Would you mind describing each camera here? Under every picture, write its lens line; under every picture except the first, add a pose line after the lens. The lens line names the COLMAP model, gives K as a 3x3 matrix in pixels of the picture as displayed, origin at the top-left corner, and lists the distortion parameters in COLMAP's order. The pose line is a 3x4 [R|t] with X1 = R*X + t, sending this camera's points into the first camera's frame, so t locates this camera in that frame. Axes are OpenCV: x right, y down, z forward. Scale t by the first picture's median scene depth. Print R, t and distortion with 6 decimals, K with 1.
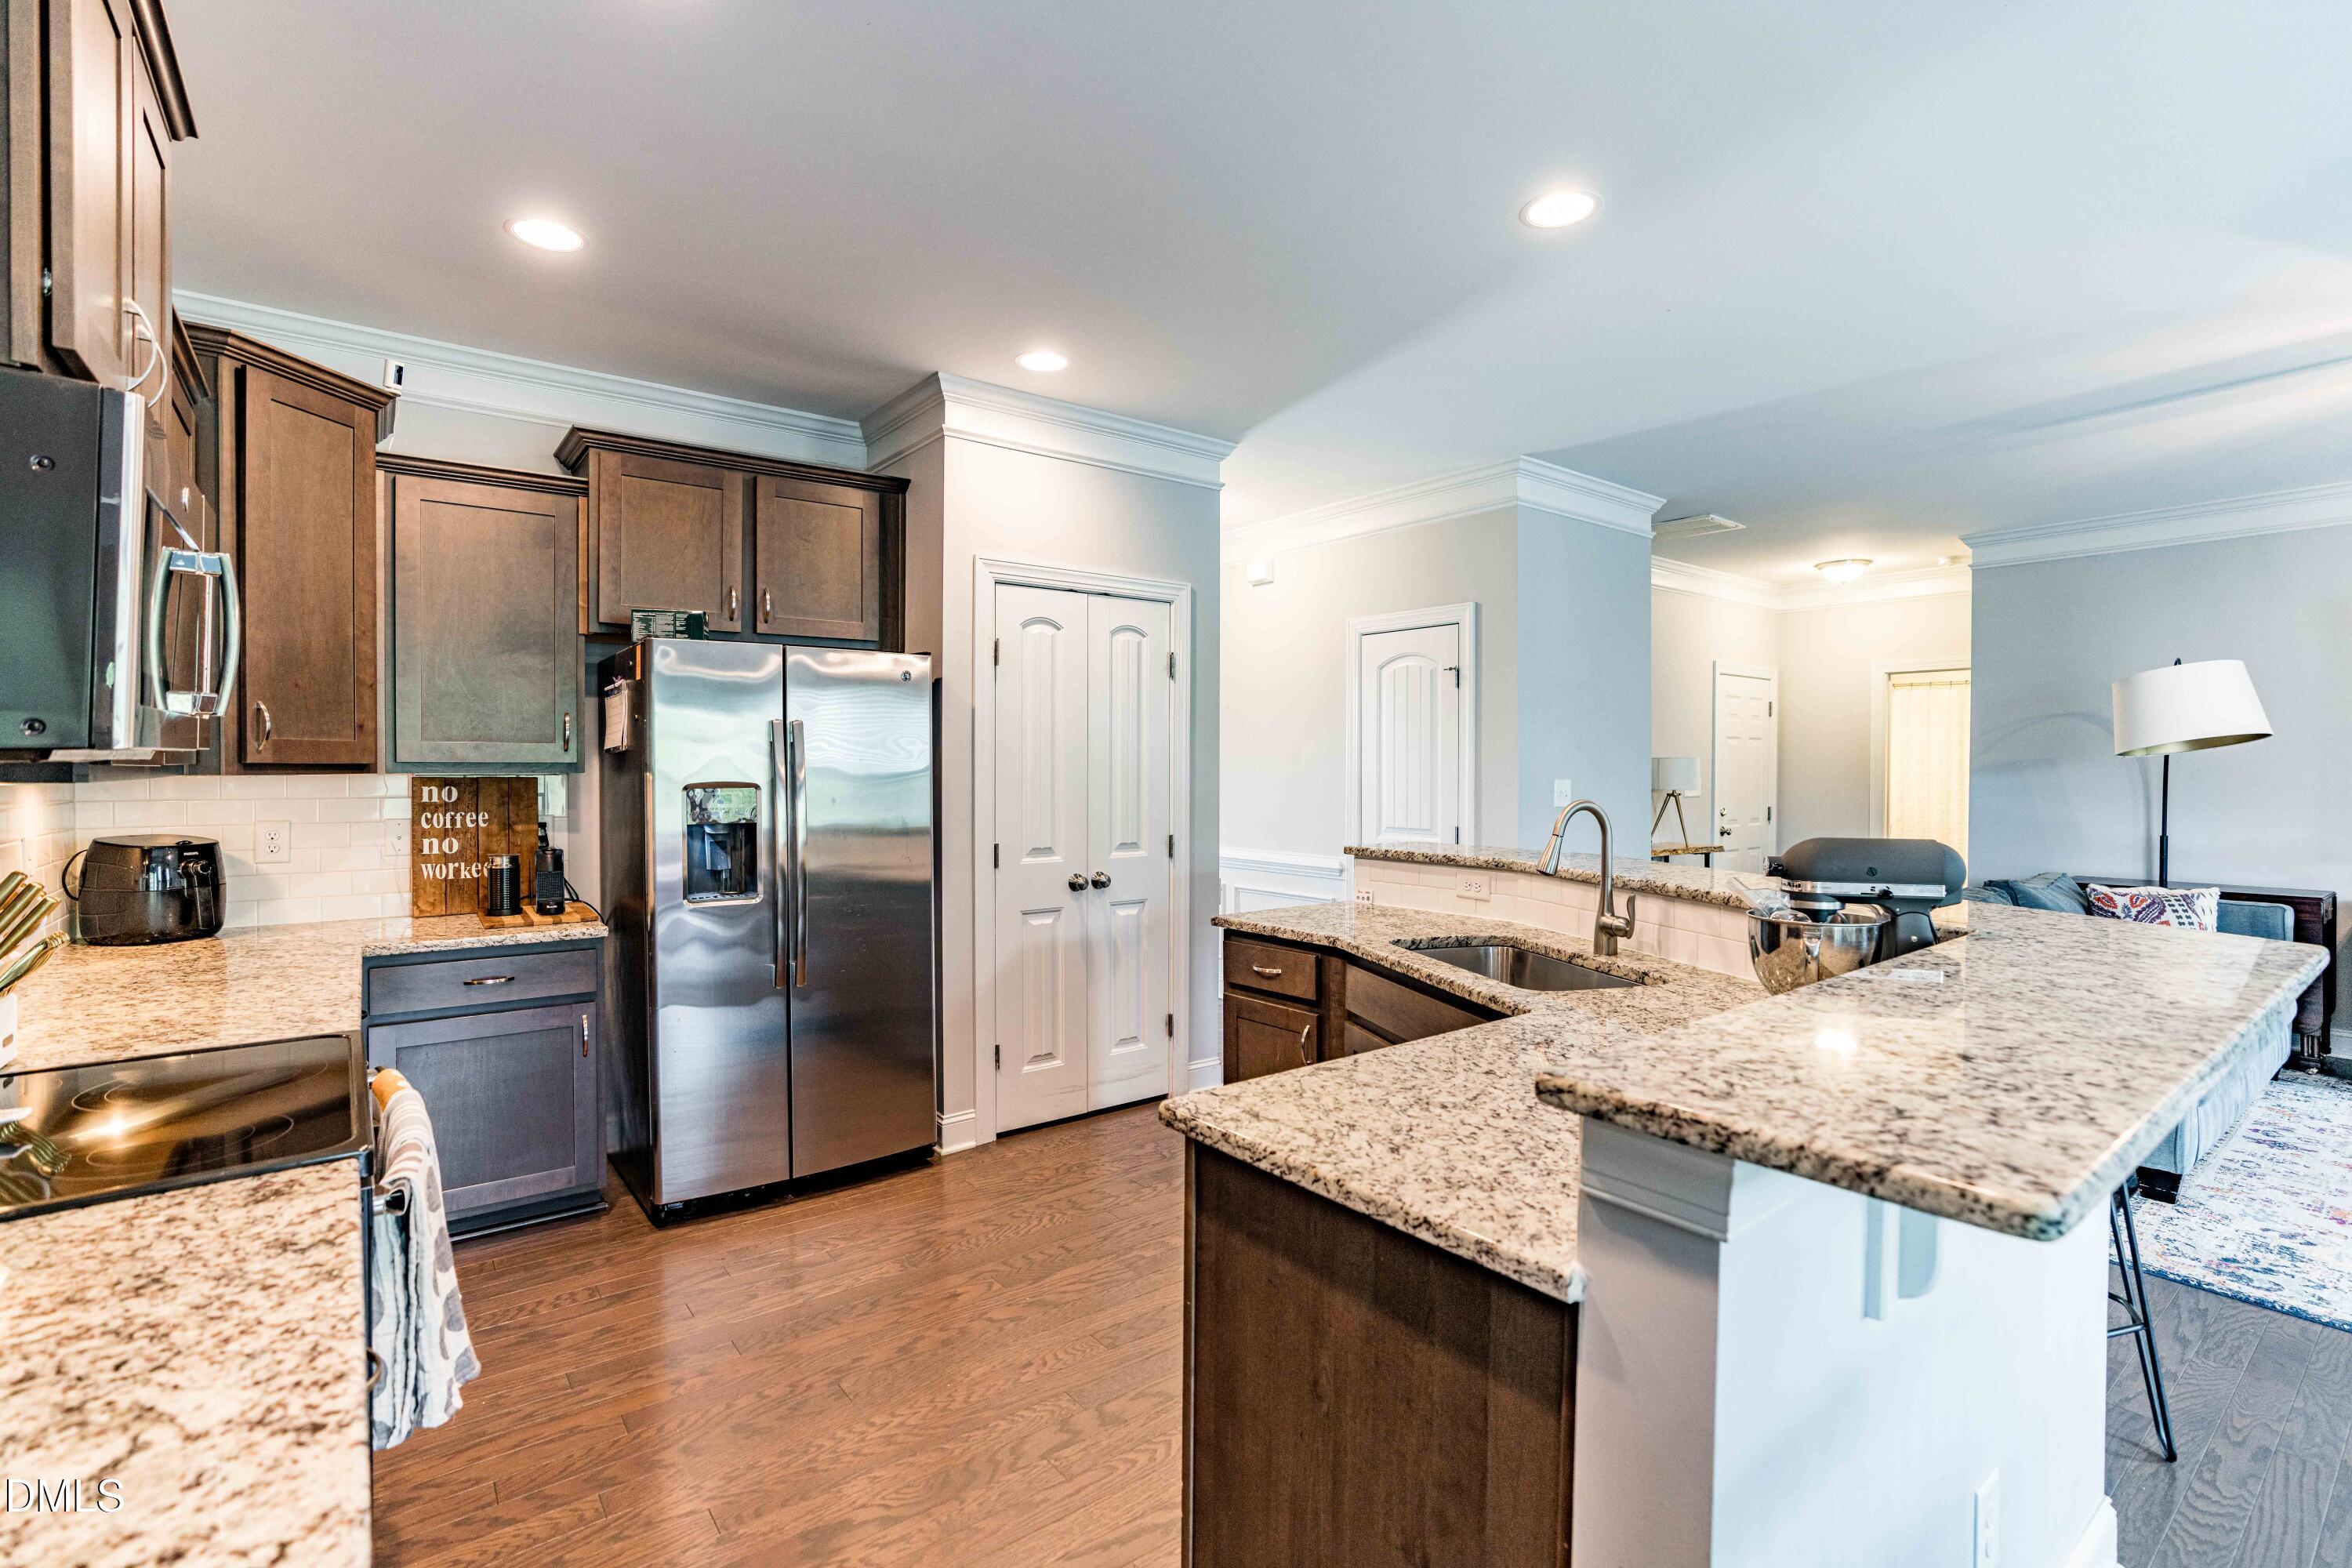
lens RADIAL K [[1083.3, 0, 1176.0], [0, 1083.3, 784.0], [0, 0, 1]] dist [-0.051549, 0.021039]
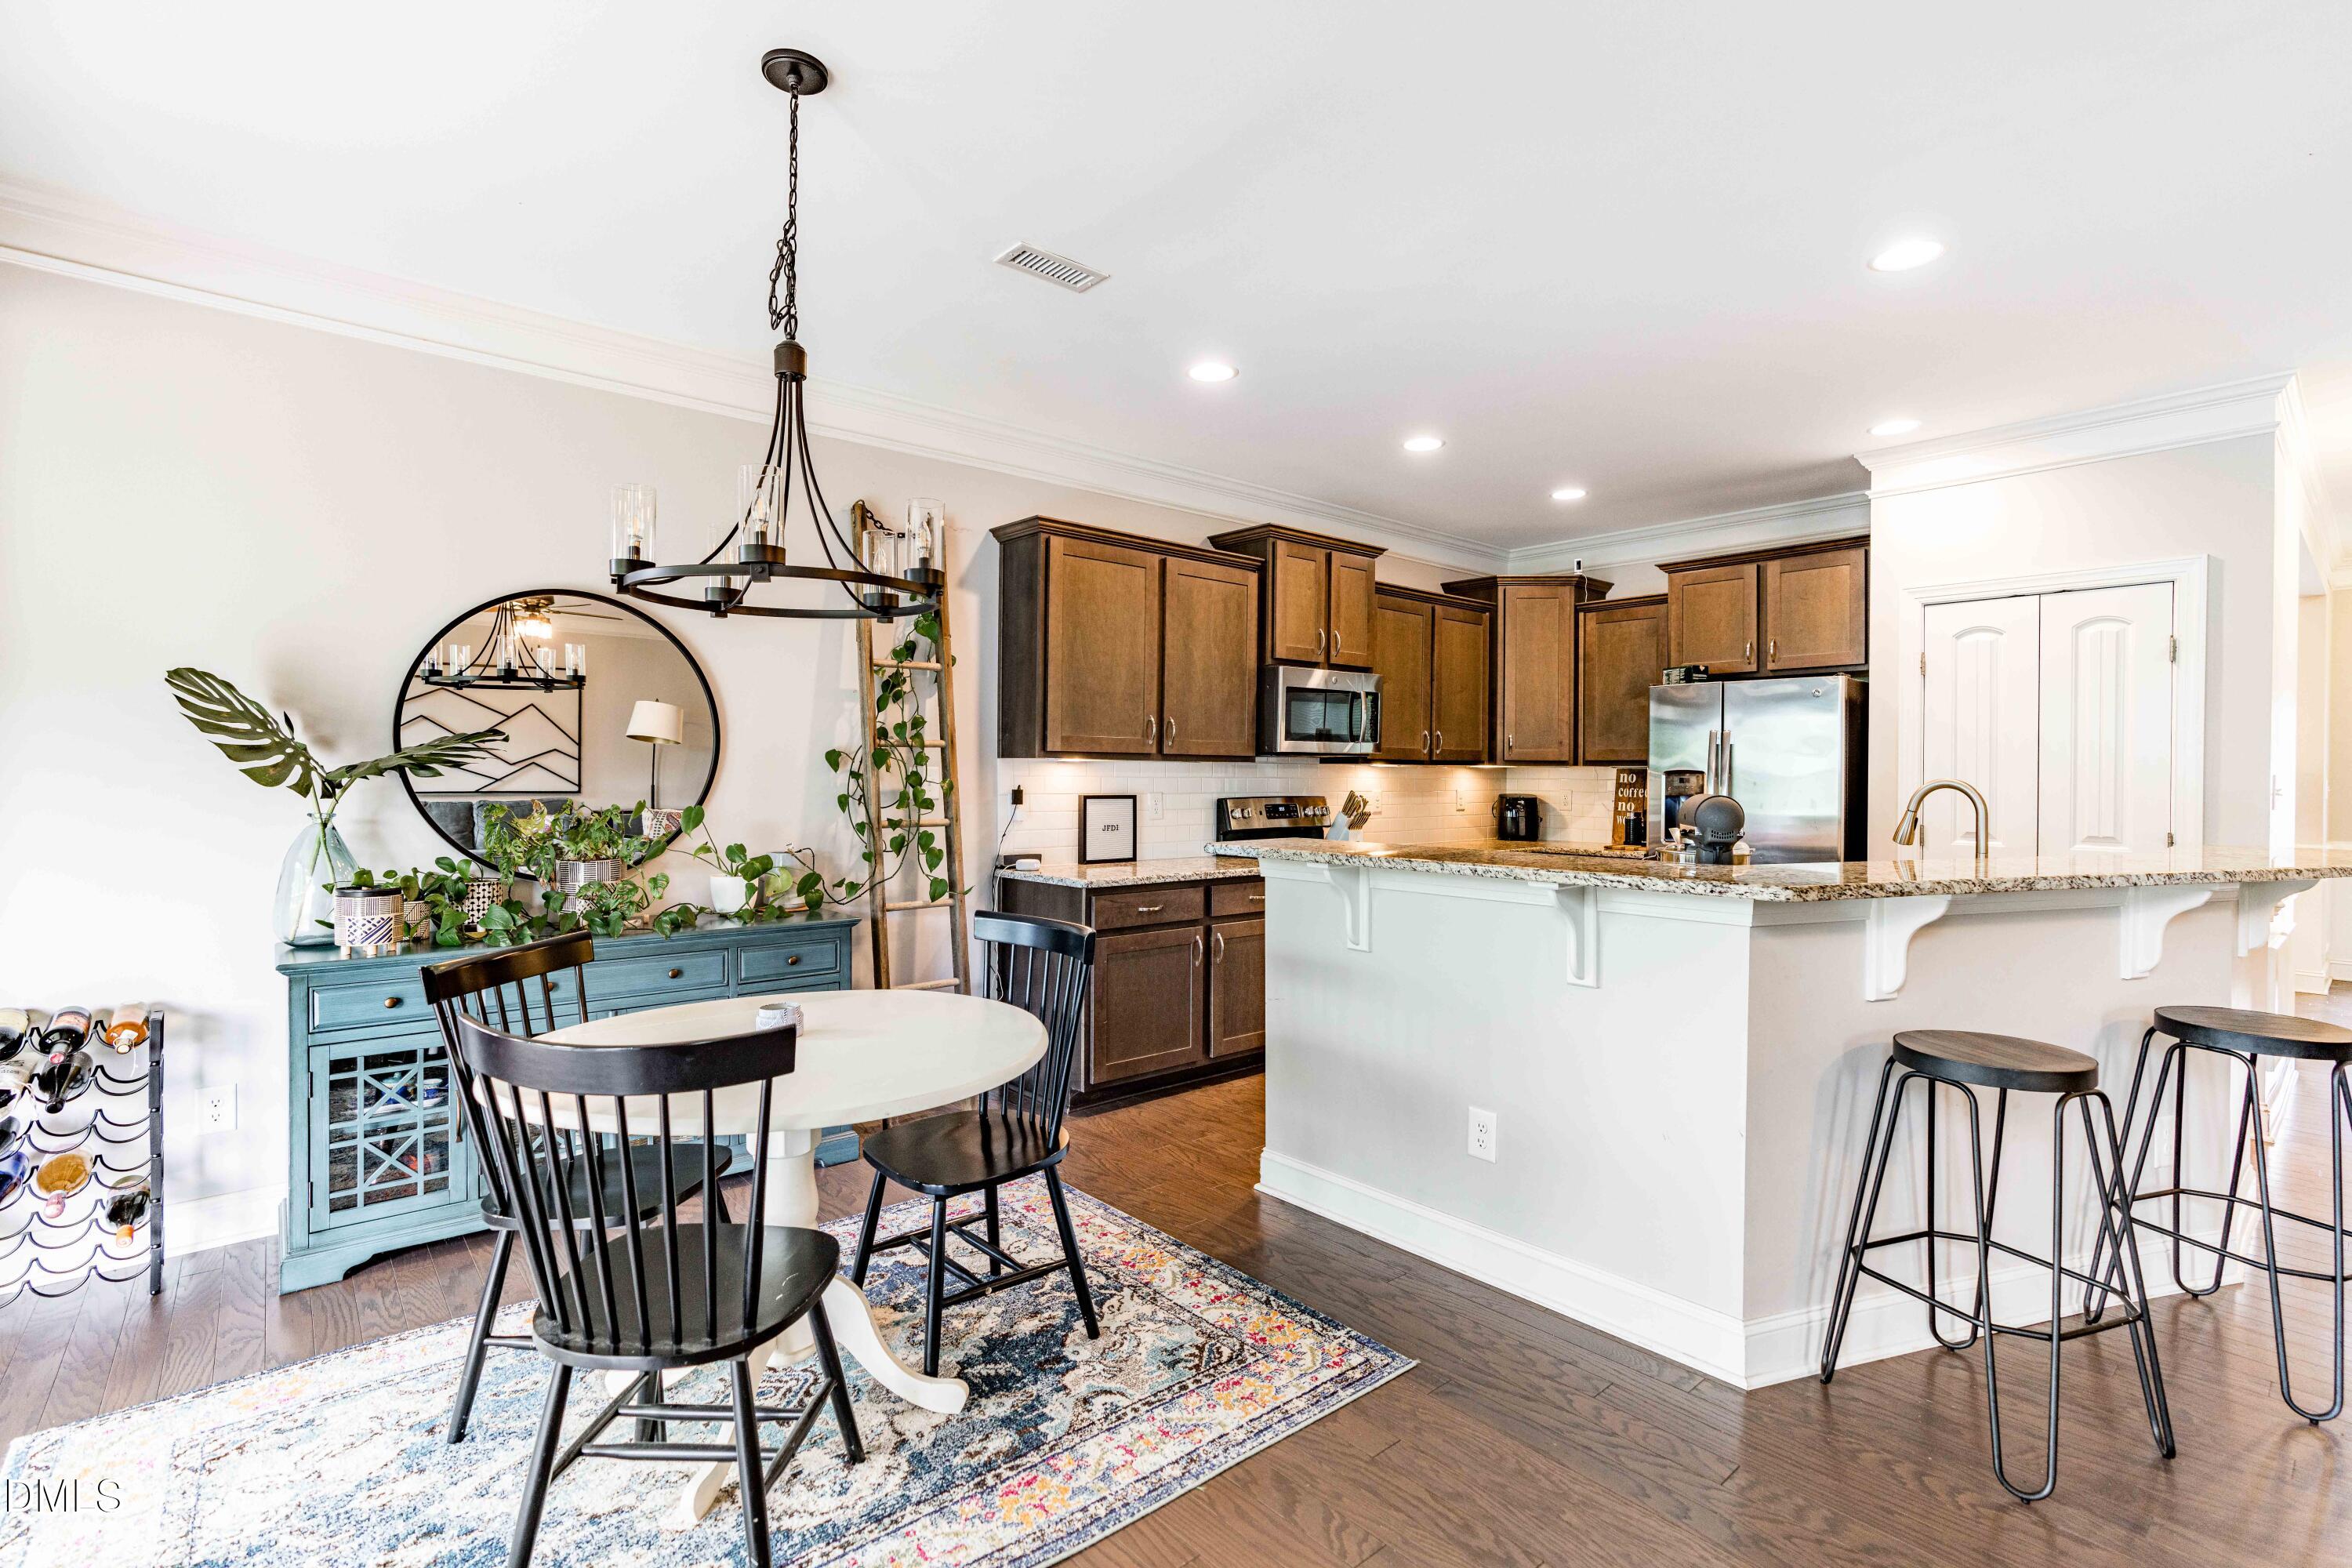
lens RADIAL K [[1083.3, 0, 1176.0], [0, 1083.3, 784.0], [0, 0, 1]] dist [-0.051549, 0.021039]
pose [[0.044552, 0.007706, -0.998977, 1.102281], [-0.026936, 0.999616, 0.006509, 0.028445], [0.998644, 0.026619, 0.044742, 0.148660]]
